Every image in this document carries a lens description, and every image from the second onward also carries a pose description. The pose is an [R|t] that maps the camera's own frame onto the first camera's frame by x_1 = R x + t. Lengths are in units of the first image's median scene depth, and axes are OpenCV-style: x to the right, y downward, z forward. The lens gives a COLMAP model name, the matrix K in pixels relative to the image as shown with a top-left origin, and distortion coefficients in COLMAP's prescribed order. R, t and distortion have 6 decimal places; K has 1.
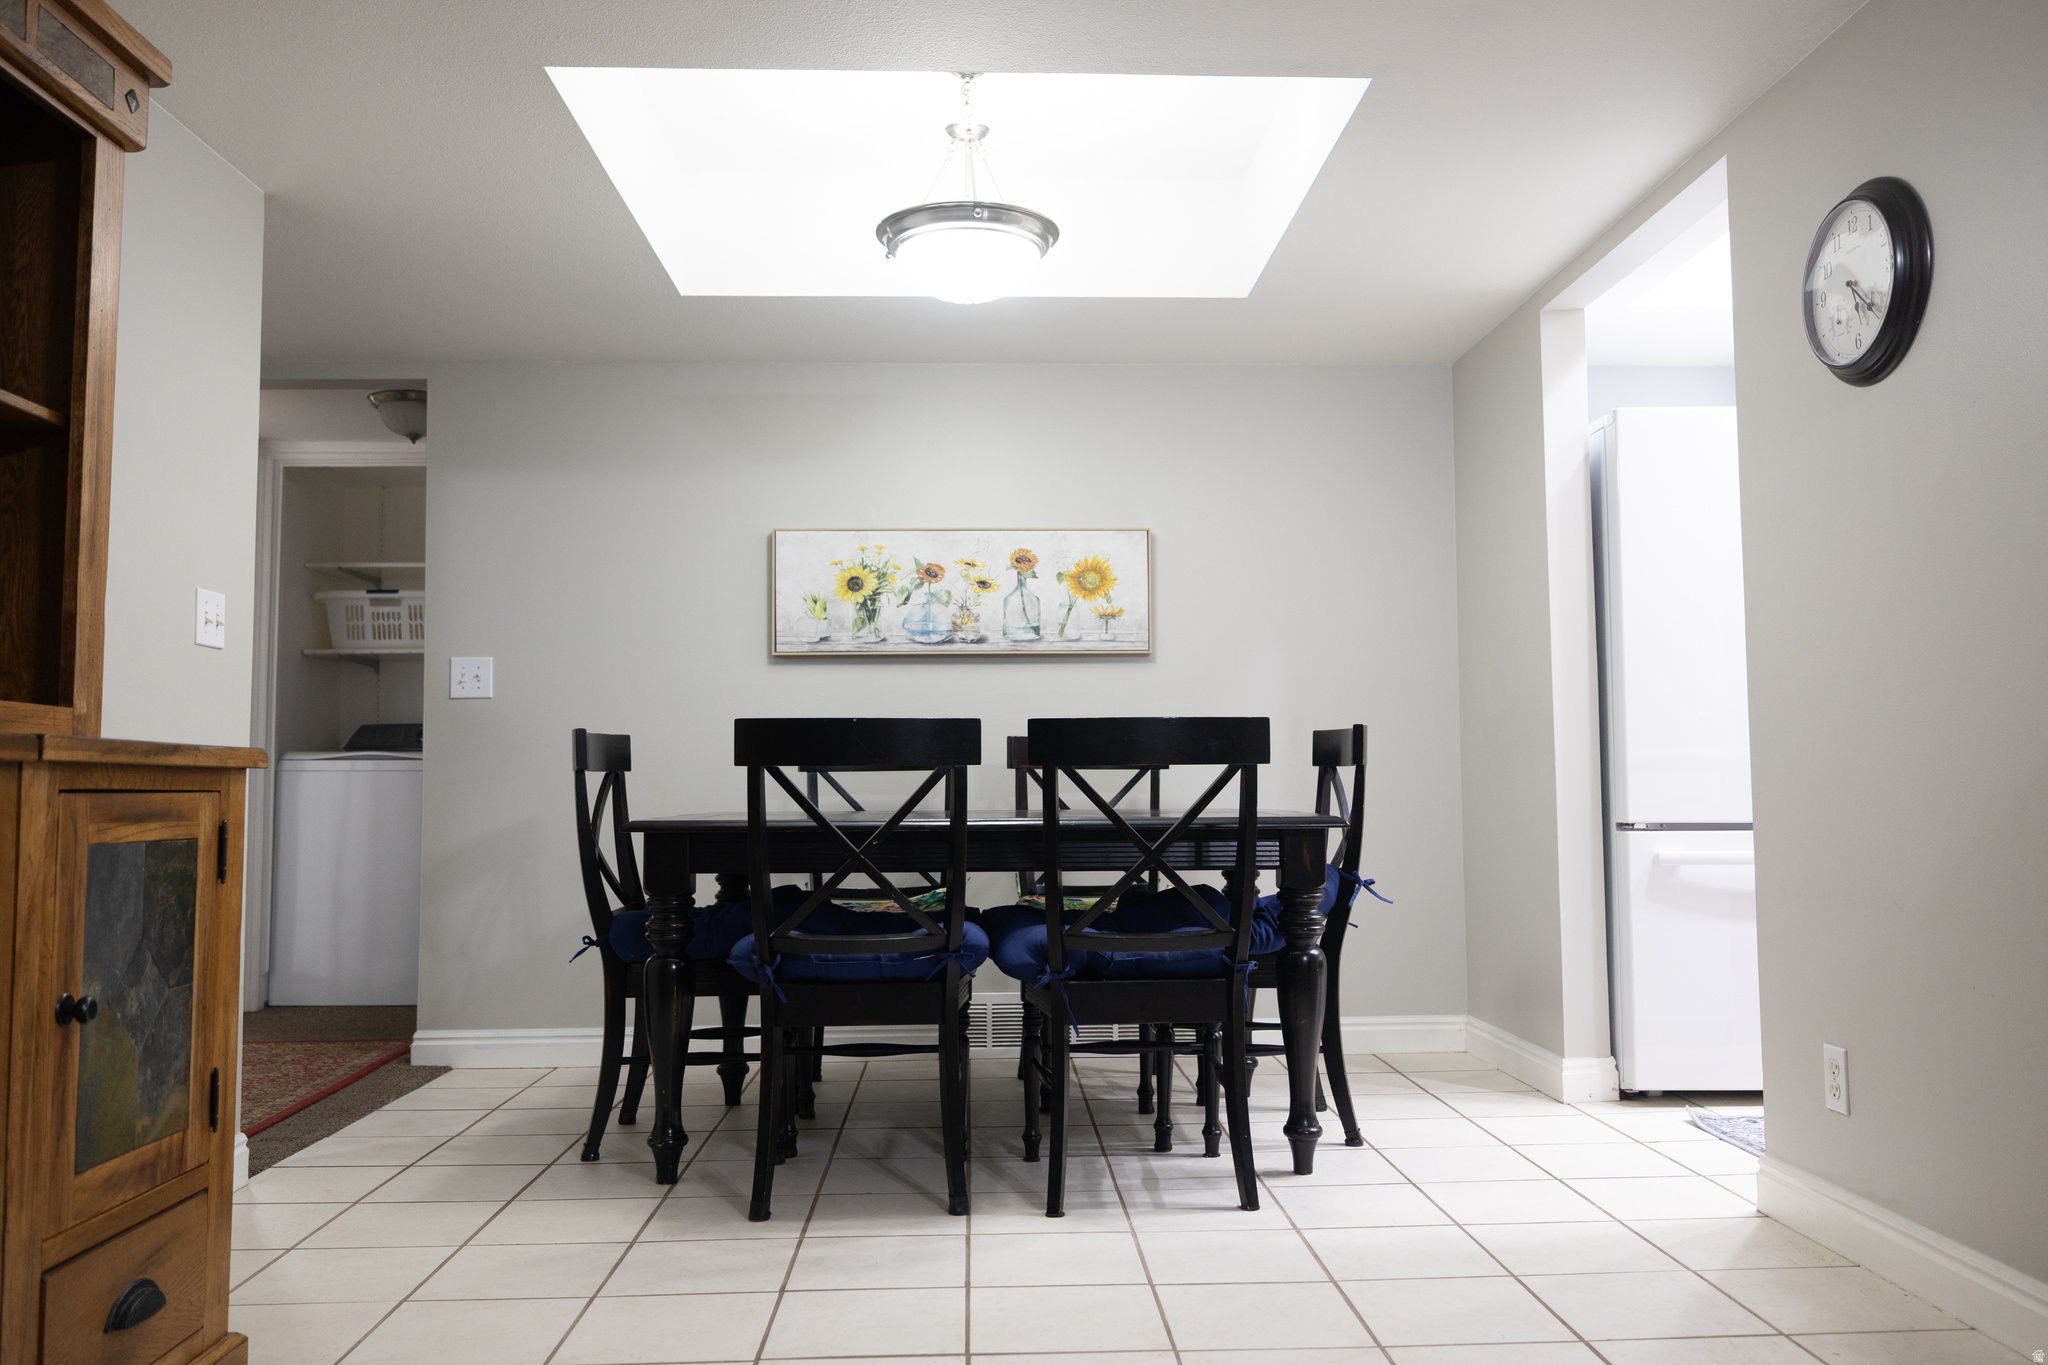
lens RADIAL K [[1589.8, 0, 1029.7], [0, 1589.8, 664.9], [0, 0, 1]] dist [-0.013366, -0.002446]
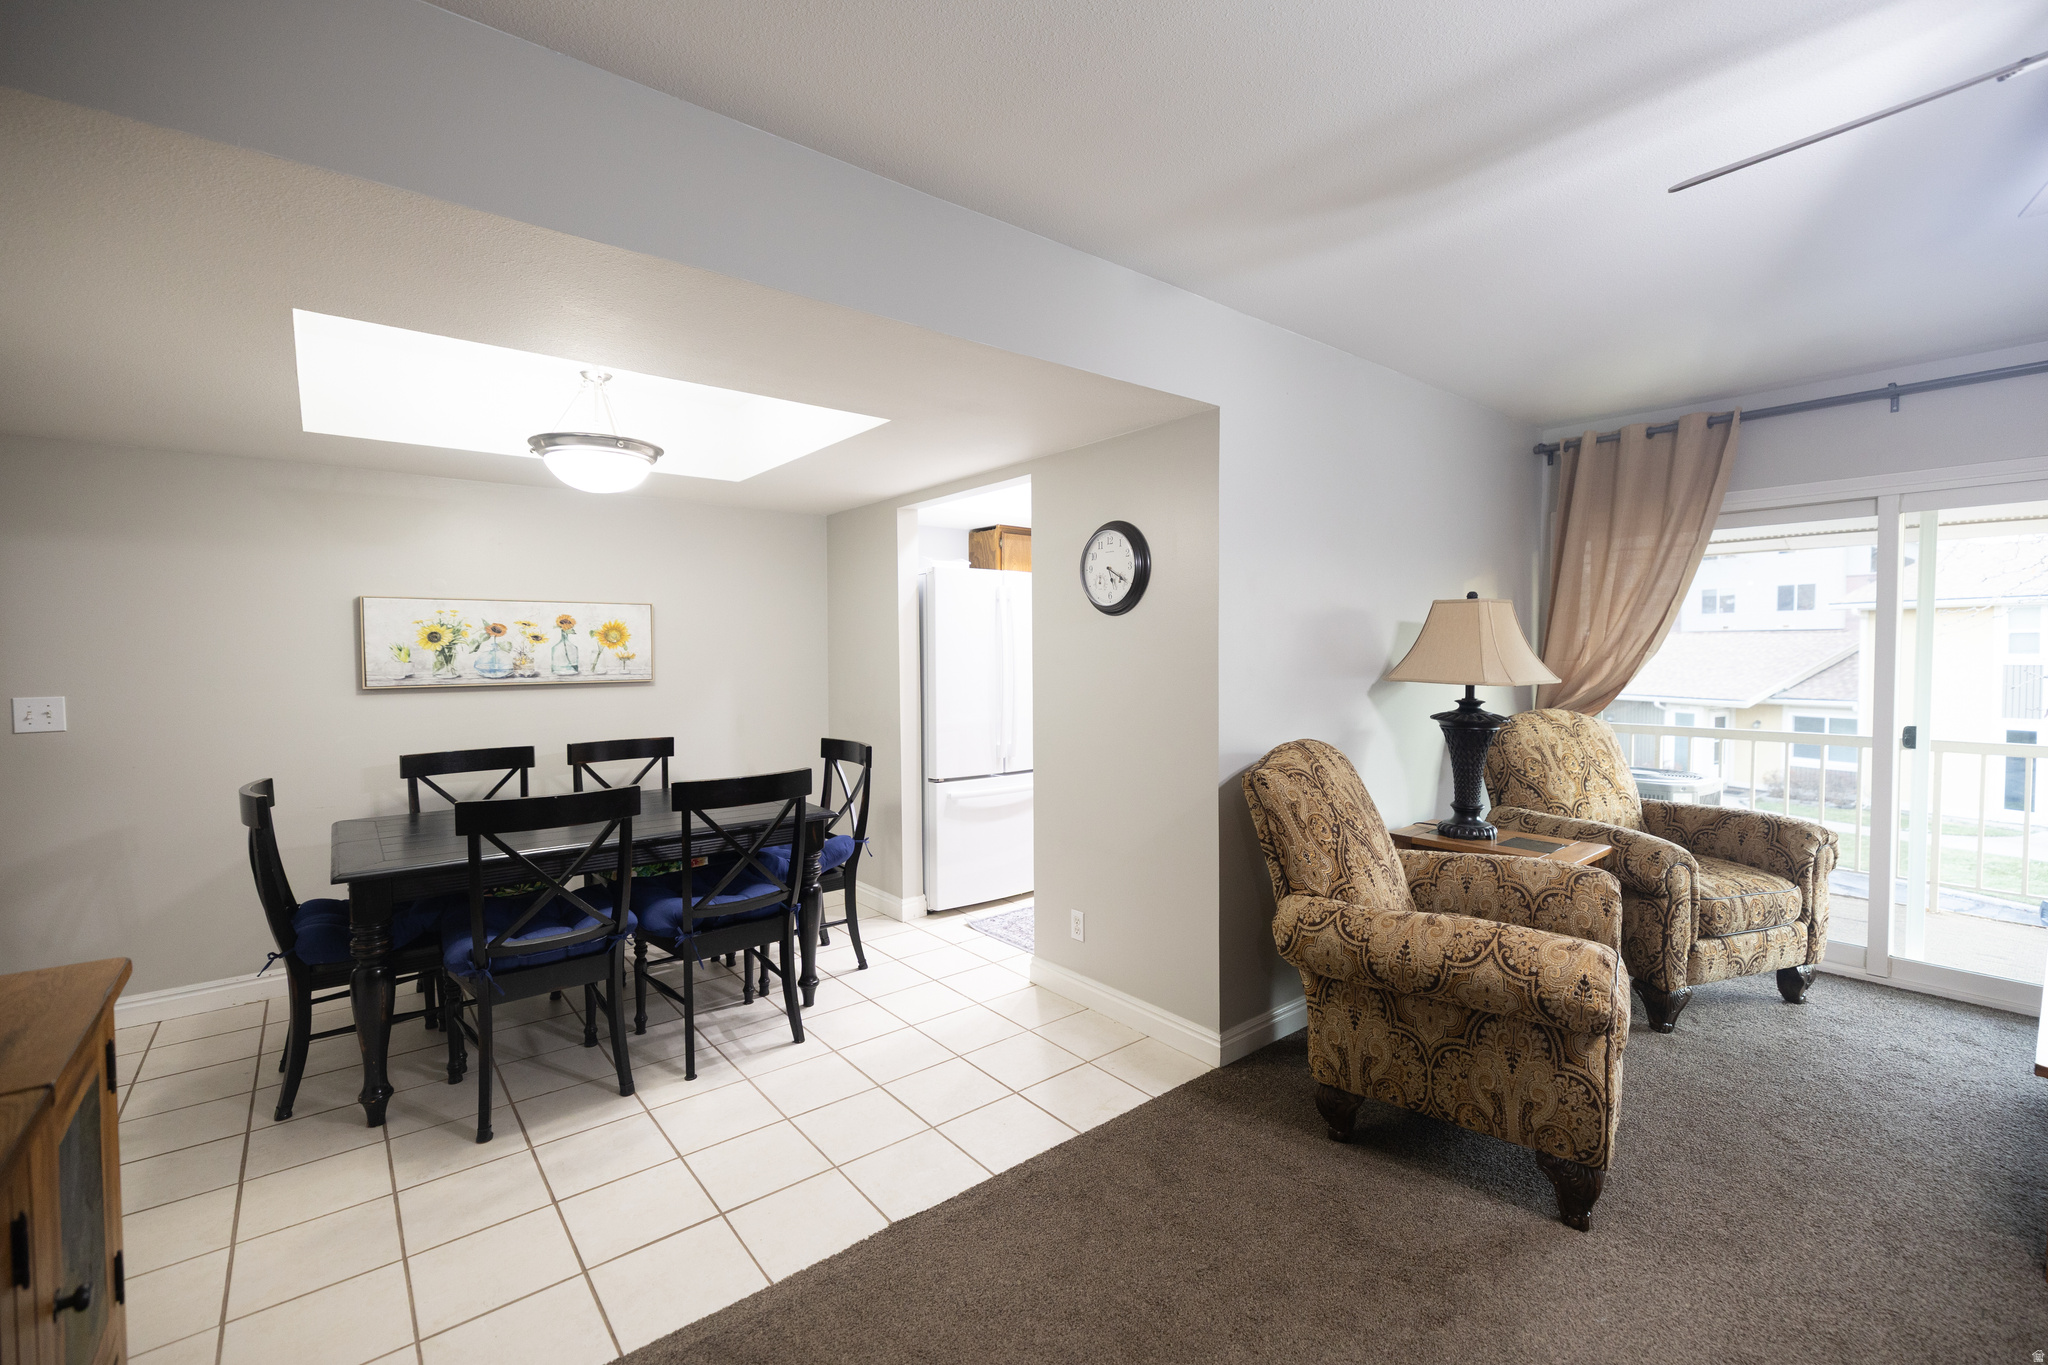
lens RADIAL K [[878.8, 0, 1024.0], [0, 878.8, 682.5], [0, 0, 1]] dist [-0.001965, 0.000109]
pose [[0.802709, -0.020194, 0.596029, -0.155026], [-0.042814, 0.994896, 0.091368, -0.104531], [-0.594832, -0.098861, 0.797748, 0.062267]]
